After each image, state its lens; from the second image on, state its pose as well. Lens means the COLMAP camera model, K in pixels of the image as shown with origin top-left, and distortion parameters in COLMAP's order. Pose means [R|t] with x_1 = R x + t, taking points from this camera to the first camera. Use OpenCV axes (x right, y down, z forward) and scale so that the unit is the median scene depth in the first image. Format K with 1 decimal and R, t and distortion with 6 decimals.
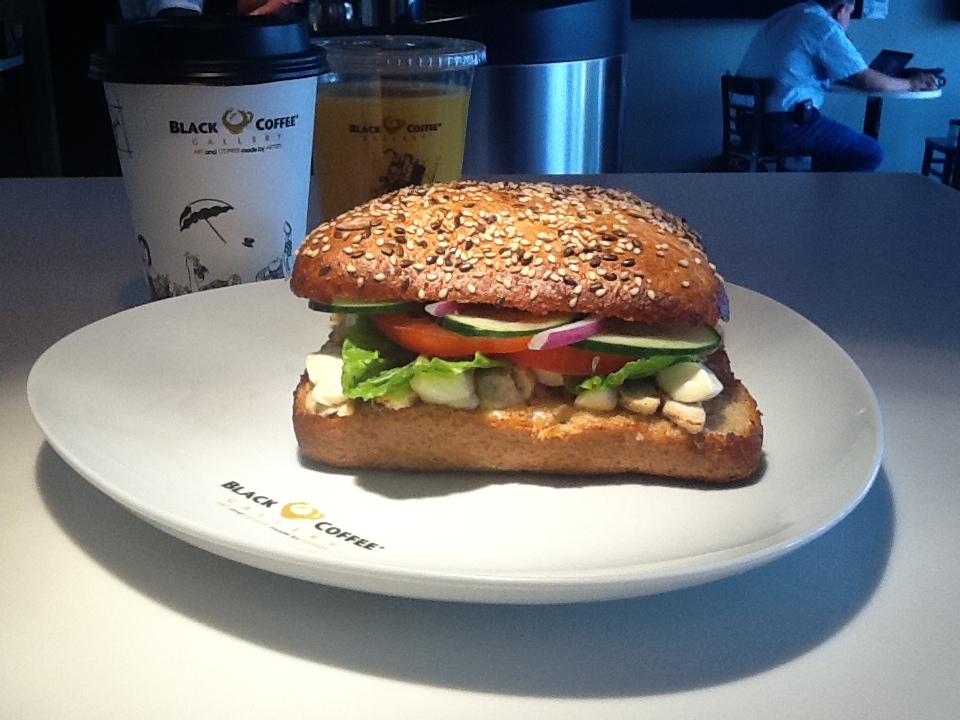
lens RADIAL K [[1271.8, 0, 480.0], [0, 1271.8, 360.0], [0, 0, 1]] dist [0.045712, 0.032094]
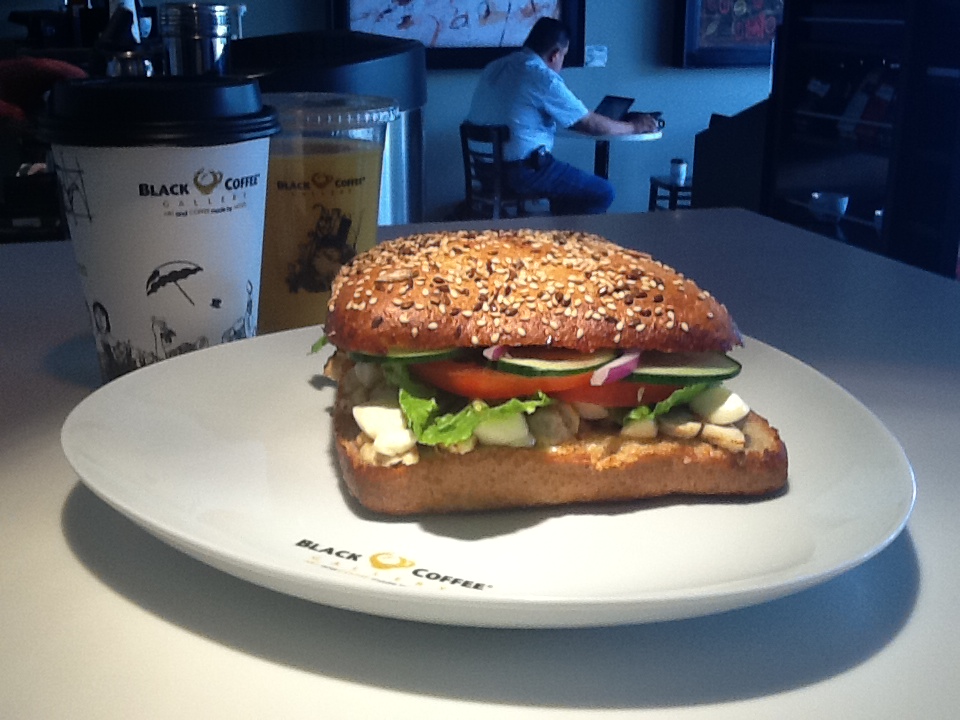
lens RADIAL K [[1271.8, 0, 480.0], [0, 1271.8, 360.0], [0, 0, 1]] dist [0.045712, 0.032094]
pose [[0.969611, -0.066969, 0.235307, -0.282866], [0.076134, 0.996644, -0.030071, -0.004134], [-0.232504, 0.047072, 0.971456, -0.005170]]
